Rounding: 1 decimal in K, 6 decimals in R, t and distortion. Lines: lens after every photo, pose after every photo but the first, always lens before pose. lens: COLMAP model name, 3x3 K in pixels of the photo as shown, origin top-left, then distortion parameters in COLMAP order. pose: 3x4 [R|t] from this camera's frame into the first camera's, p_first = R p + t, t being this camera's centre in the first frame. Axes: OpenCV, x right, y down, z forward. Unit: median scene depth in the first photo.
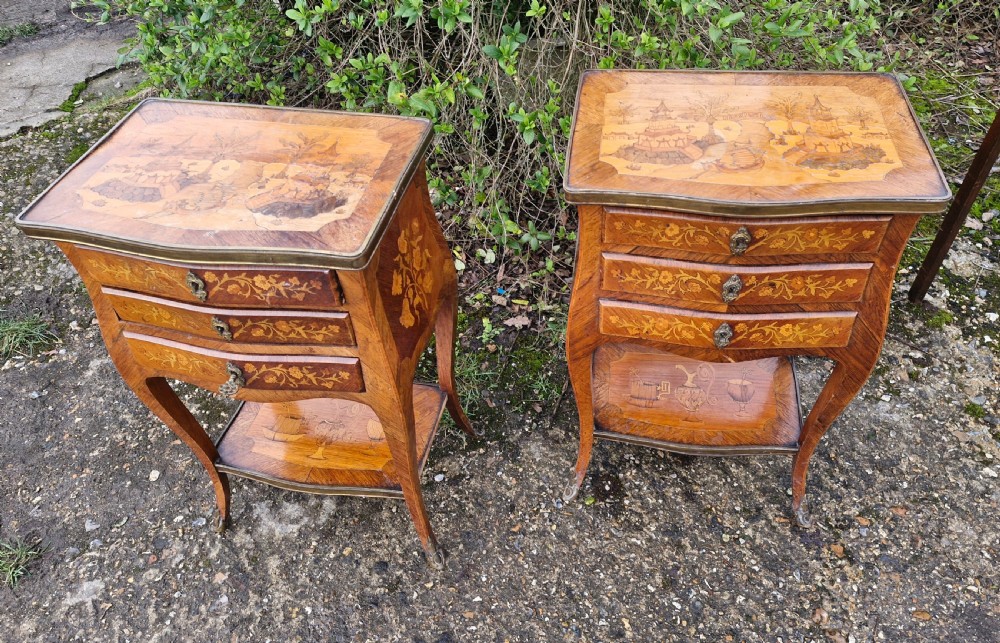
lens RADIAL K [[785.9, 0, 551.7], [0, 785.9, 295.4], [0, 0, 1]] dist [0.042464, -0.054432]
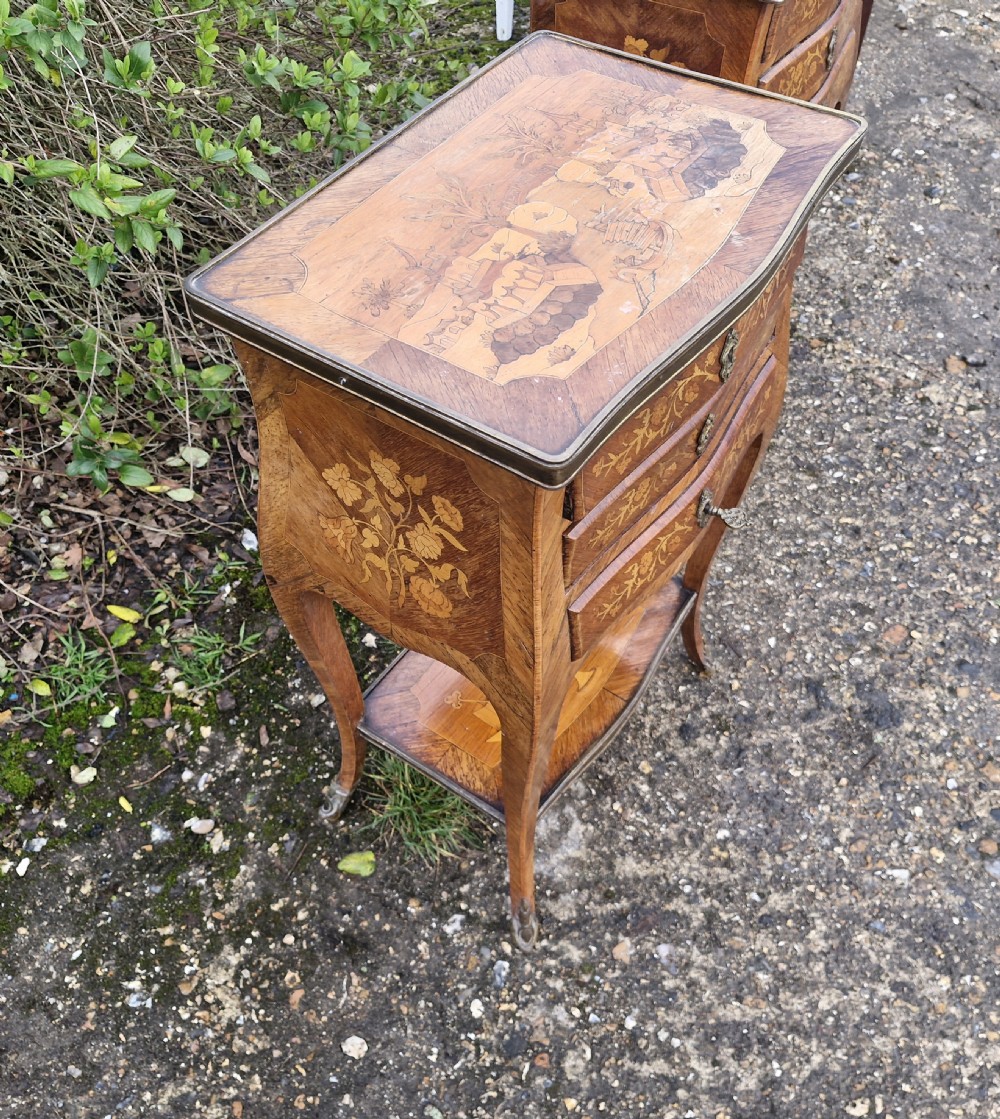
lens RADIAL K [[1067.2, 0, 521.6], [0, 1067.2, 540.5], [0, 0, 1]] dist [0.021589, 0.000000]
pose [[0.395652, -0.681383, 0.615773, -0.720092], [0.624682, 0.691156, 0.363422, -0.198321], [-0.673225, 0.240874, 0.699105, 0.397442]]
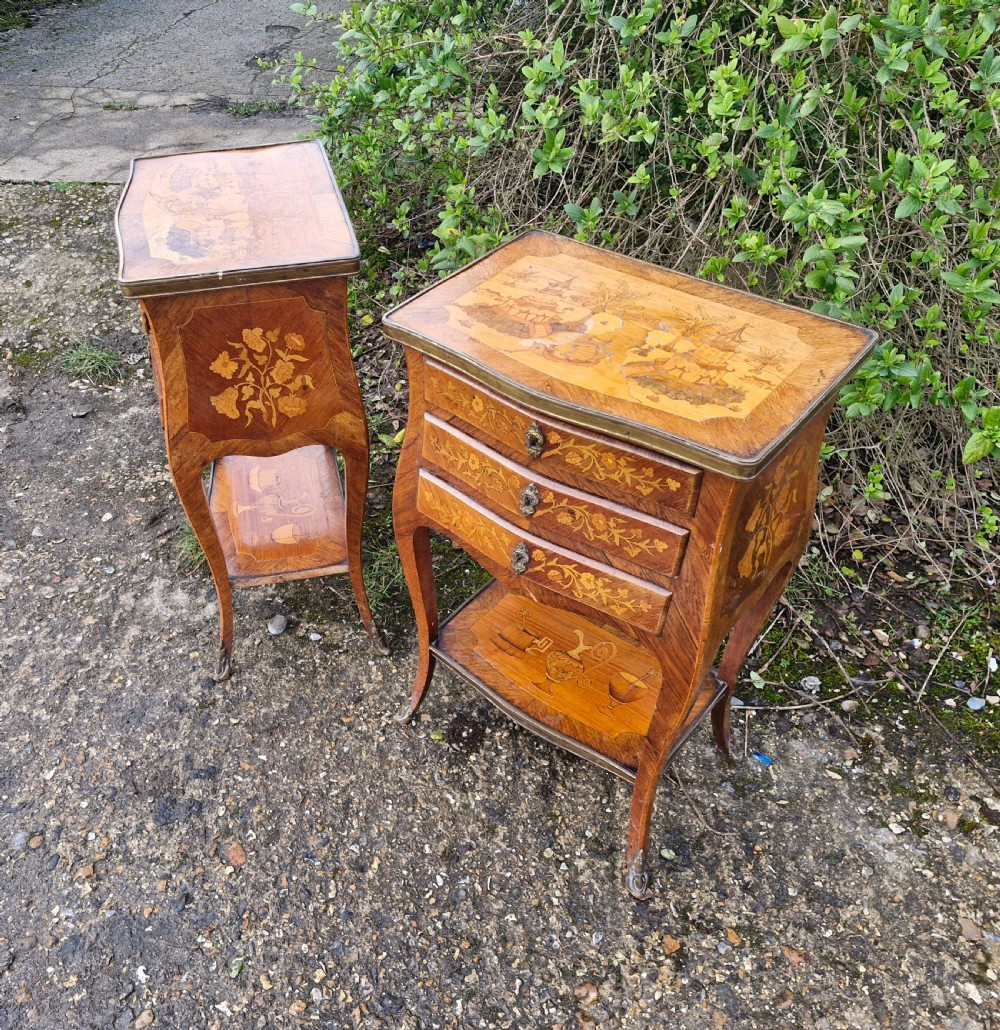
lens RADIAL K [[1030.3, 0, 395.2], [0, 1030.3, 500.1], [0, 0, 1]] dist [0.016722, 0.000000]
pose [[0.808042, 0.368818, -0.459392, 0.440188], [-0.393556, 0.918202, 0.044928, -0.000185], [0.438385, 0.144492, 0.887097, -0.025268]]
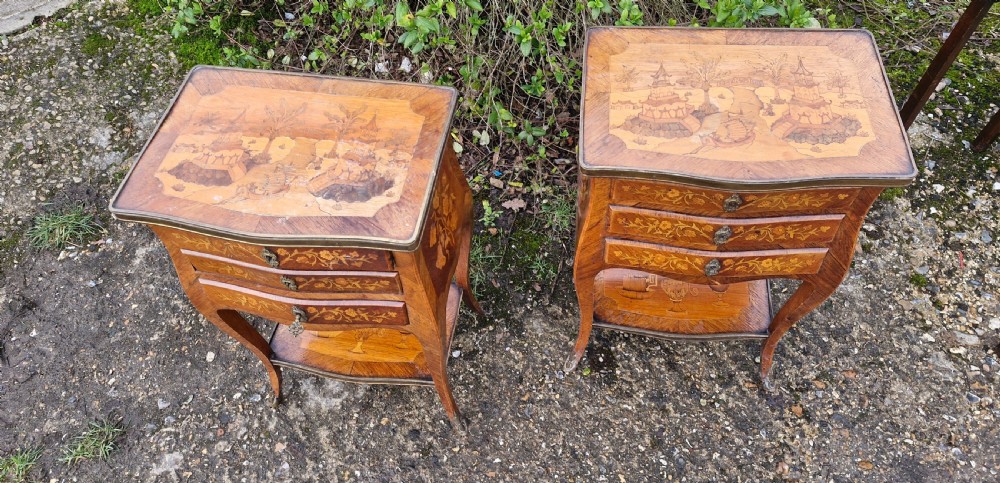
lens RADIAL K [[748.4, 0, 517.6], [0, 748.4, 203.6], [0, 0, 1]] dist [0.044502, -0.058361]
pose [[0.999690, -0.023970, 0.006782, -0.058476], [0.022544, 0.986362, 0.163037, -0.177567], [-0.010598, -0.162833, 0.986597, -0.061315]]
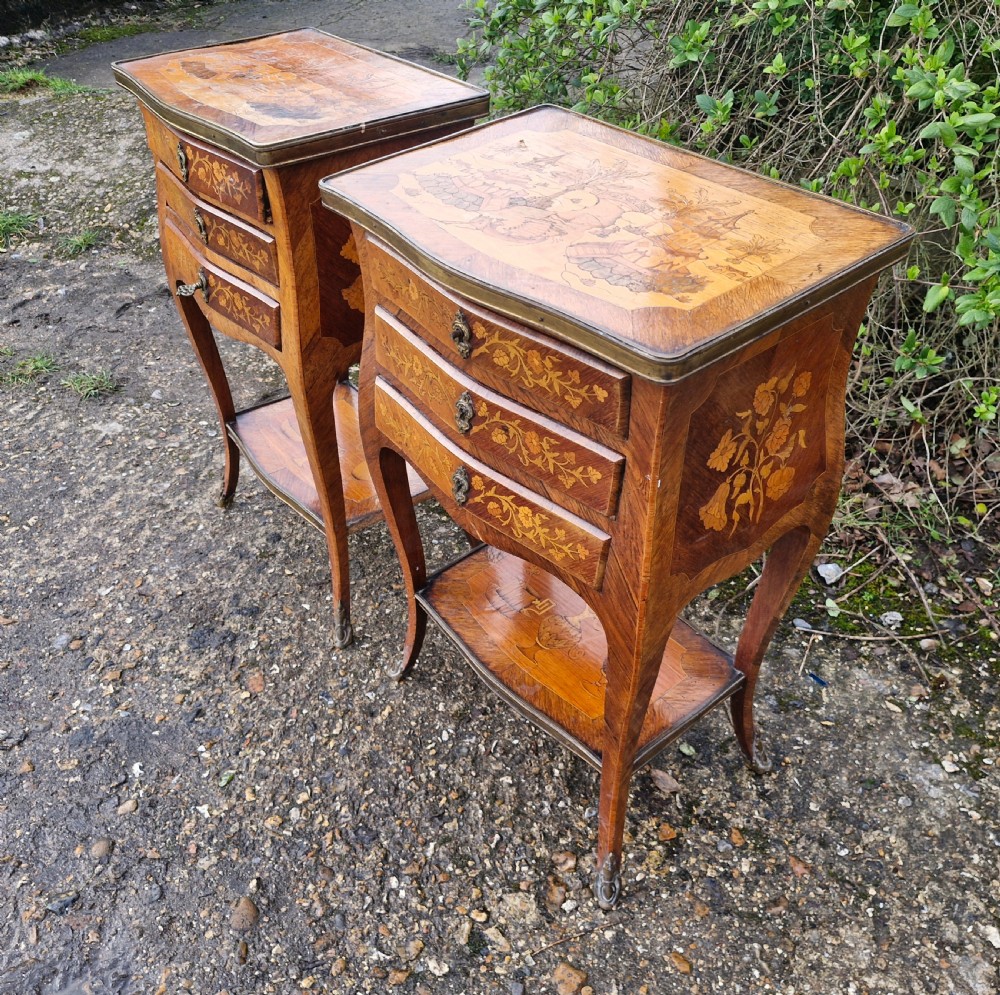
lens RADIAL K [[1014.4, 0, 461.6], [0, 1014.4, 511.4], [0, 0, 1]] dist [0.044117, 0.000000]
pose [[0.676667, 0.458201, -0.576344, 0.621065], [-0.499788, 0.860649, 0.097443, 0.081834], [0.540679, 0.222114, 0.811377, 0.114237]]
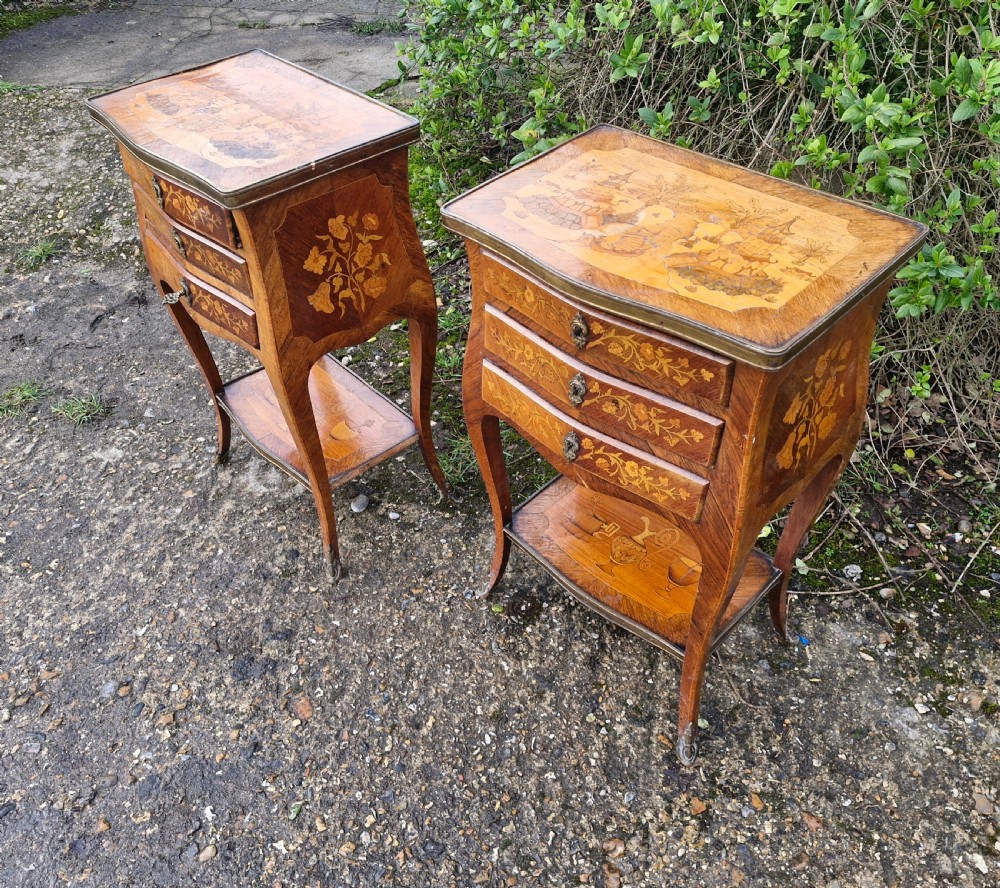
lens RADIAL K [[915.5, 0, 493.3], [0, 915.5, 463.1], [0, 0, 1]] dist [0.041577, -0.028464]
pose [[0.780229, 0.418410, -0.464947, 0.482762], [-0.414594, 0.902524, 0.116457, -0.009711], [0.468352, 0.101901, 0.877646, 0.062777]]
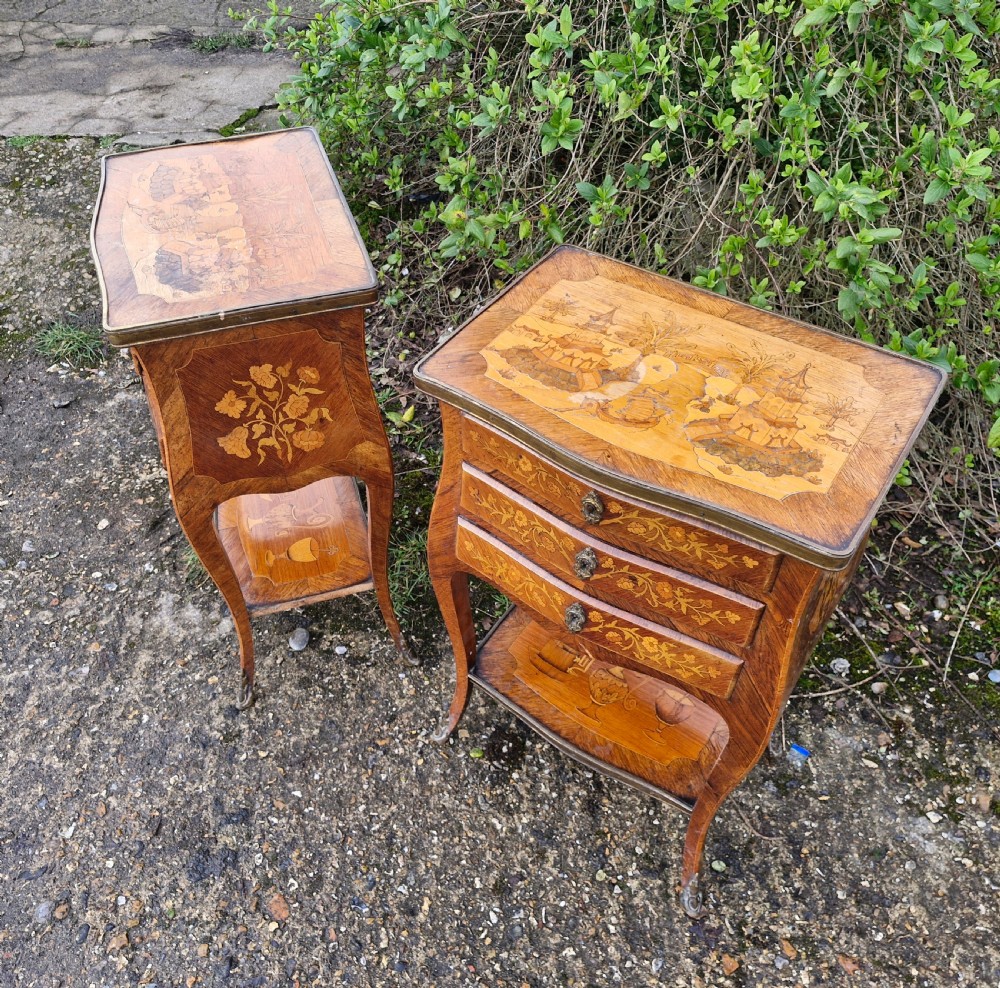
lens RADIAL K [[990.3, 0, 475.2], [0, 990.3, 475.0], [0, 0, 1]] dist [0.007371, 0.000000]
pose [[0.867984, 0.356589, -0.345612, 0.310223], [-0.348255, 0.933236, 0.088255, -0.100538], [0.354008, 0.043758, 0.934218, 0.035924]]
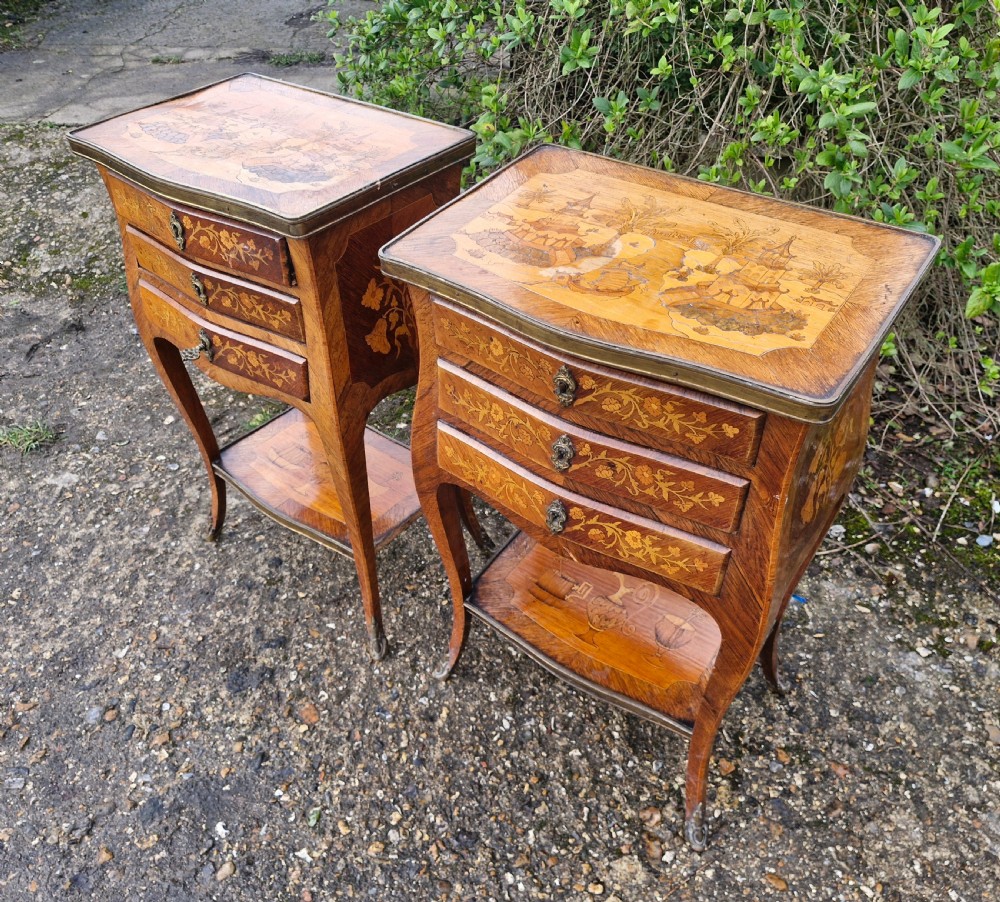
lens RADIAL K [[914.3, 0, 497.6], [0, 914.3, 457.5], [0, 0, 1]] dist [0.040463, -0.040286]
pose [[0.851527, 0.334494, -0.403753, 0.430173], [-0.355089, 0.934490, 0.025297, 0.092506], [0.385764, 0.121827, 0.914518, 0.043949]]
